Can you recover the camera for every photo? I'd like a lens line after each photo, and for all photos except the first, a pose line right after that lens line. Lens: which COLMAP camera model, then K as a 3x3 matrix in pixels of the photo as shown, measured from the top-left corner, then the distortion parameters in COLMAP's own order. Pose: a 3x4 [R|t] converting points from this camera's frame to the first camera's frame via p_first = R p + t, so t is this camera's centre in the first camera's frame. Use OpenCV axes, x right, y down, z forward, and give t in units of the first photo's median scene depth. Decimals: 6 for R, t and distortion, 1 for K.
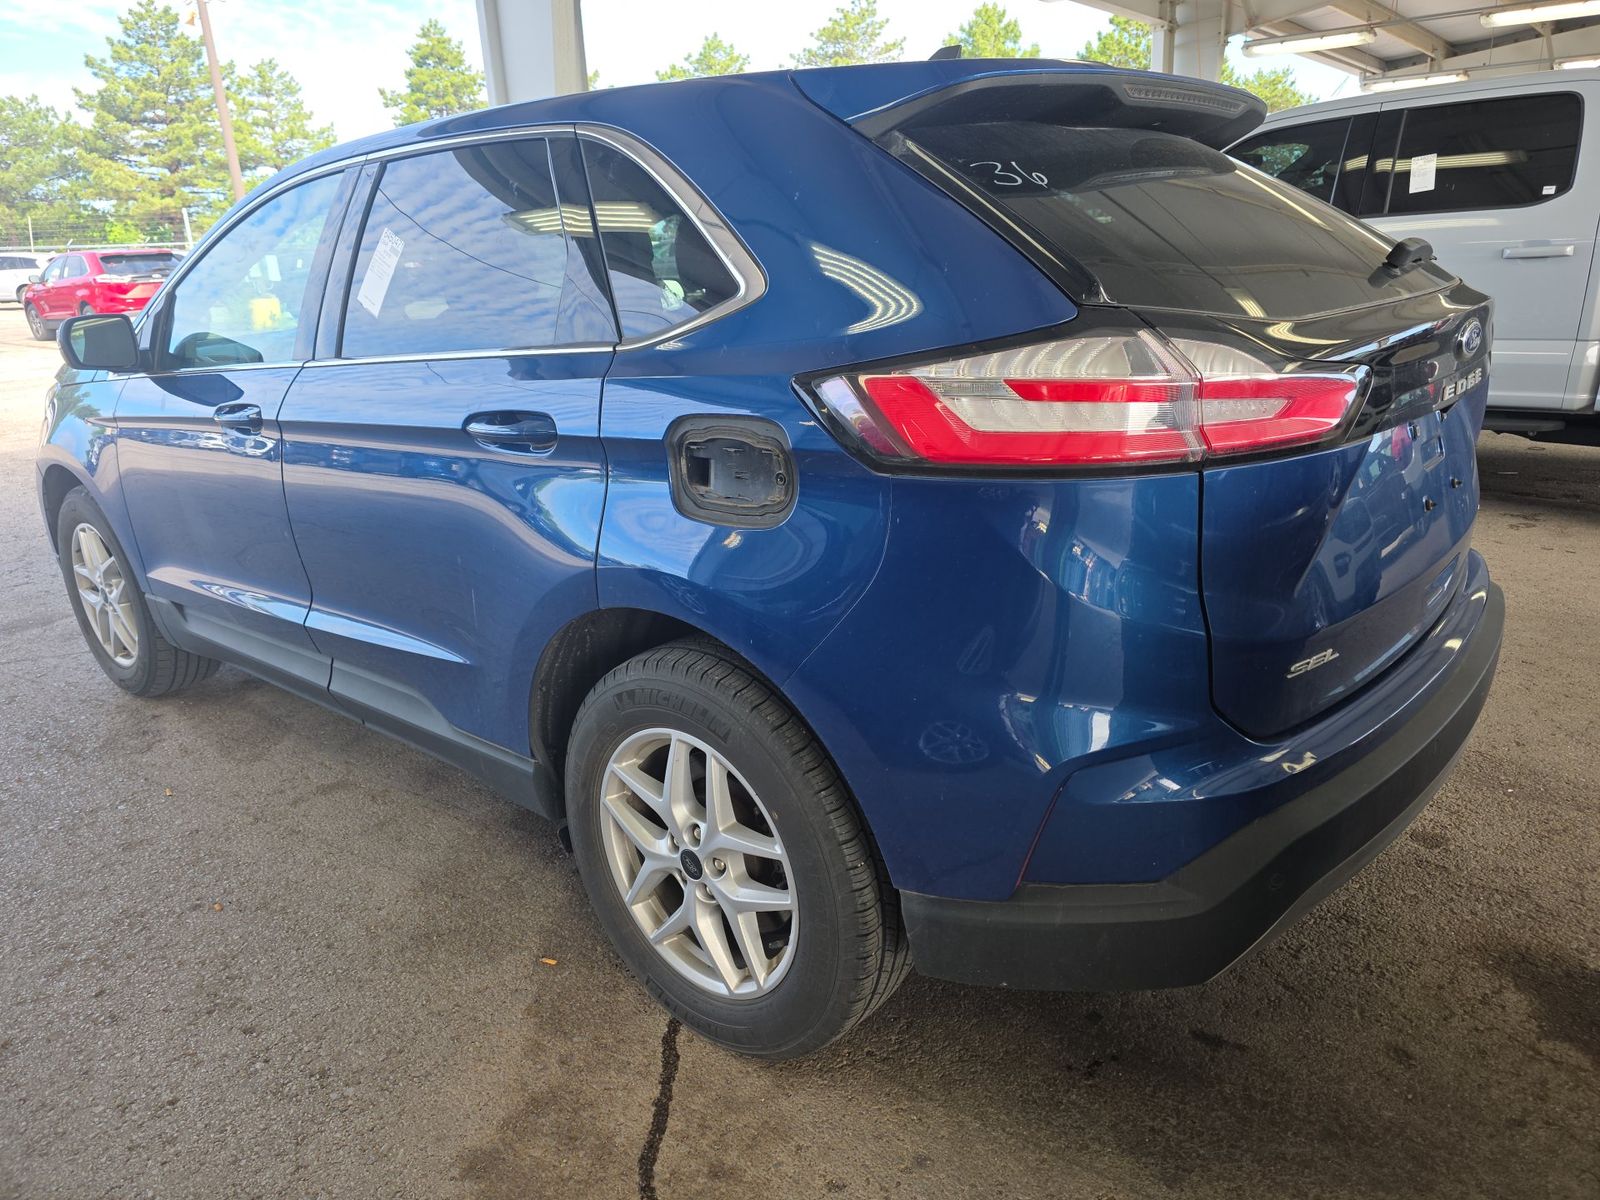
lens RADIAL K [[1064.2, 0, 826.3], [0, 1064.2, 569.3], [0, 0, 1]] dist [0.045751, -0.040111]
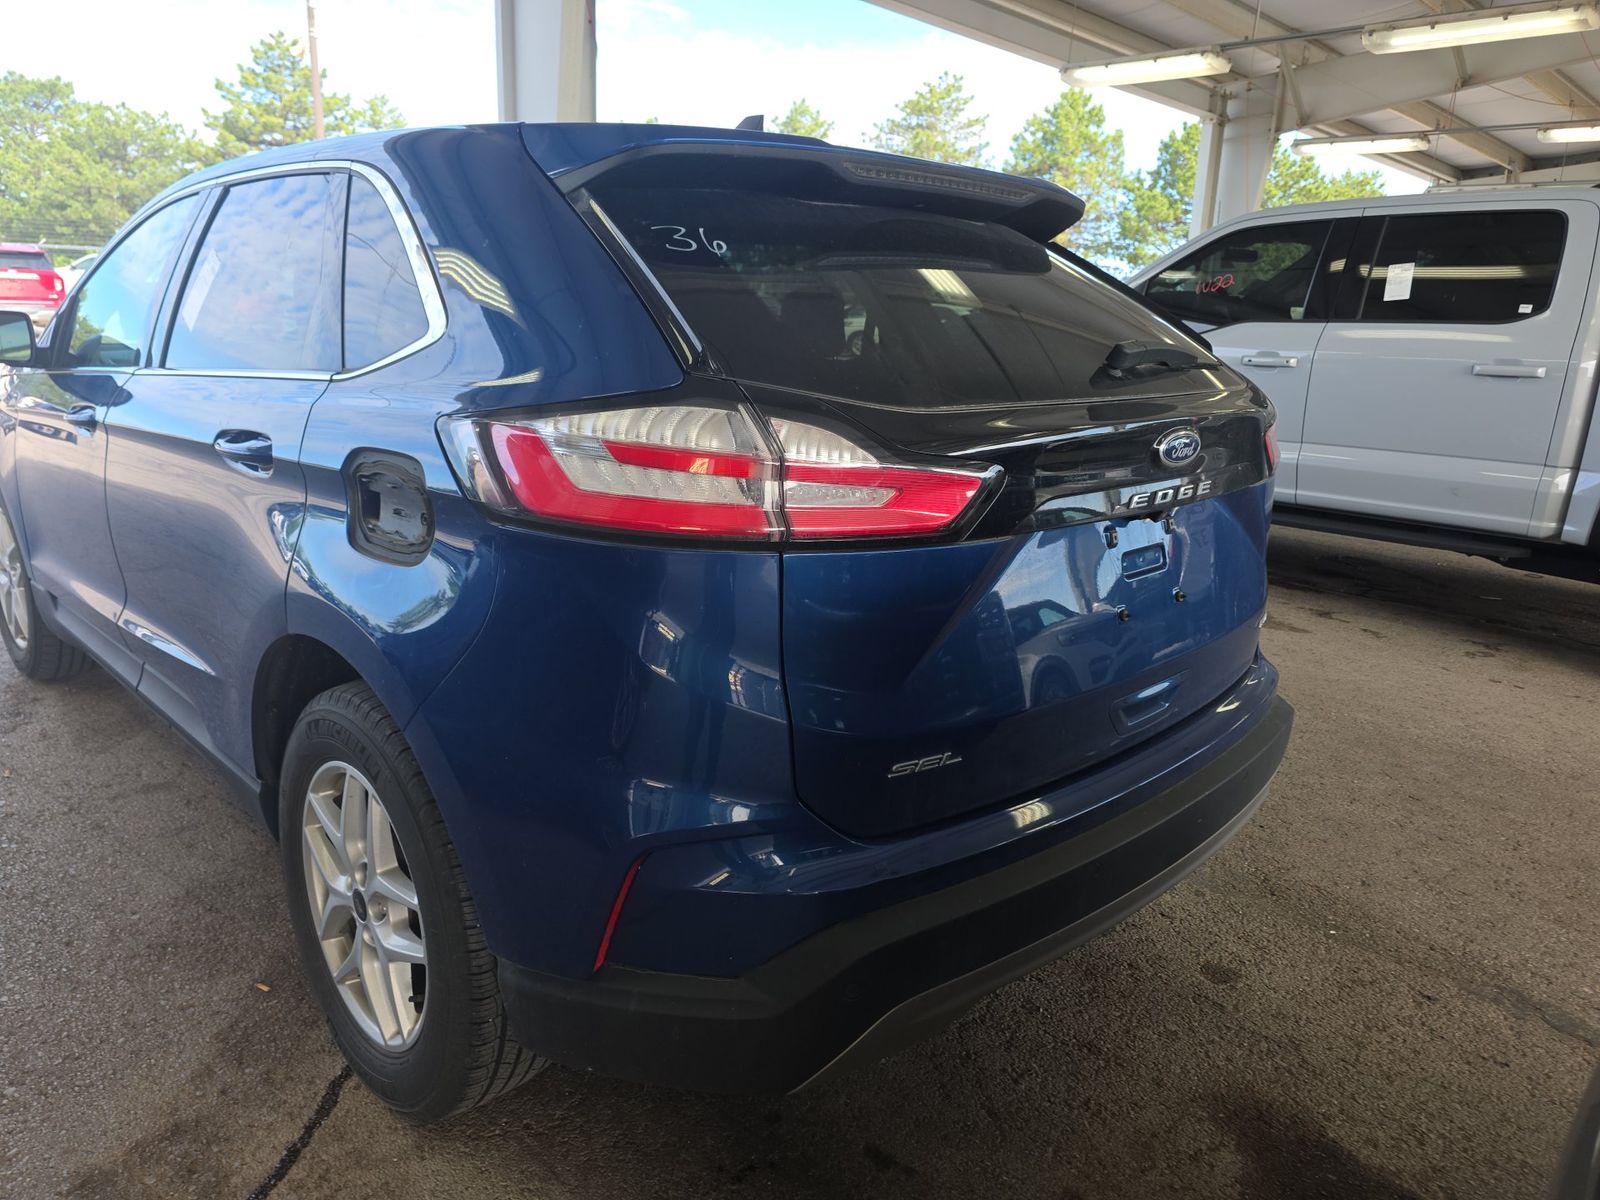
lens RADIAL K [[1064.2, 0, 803.9], [0, 1064.2, 565.8], [0, 0, 1]] dist [0.045751, -0.040111]
pose [[0.992414, 0.098094, -0.074103, 0.221127], [-0.102009, 0.993474, -0.051033, -0.016335], [0.068614, 0.058205, 0.995944, 0.020441]]
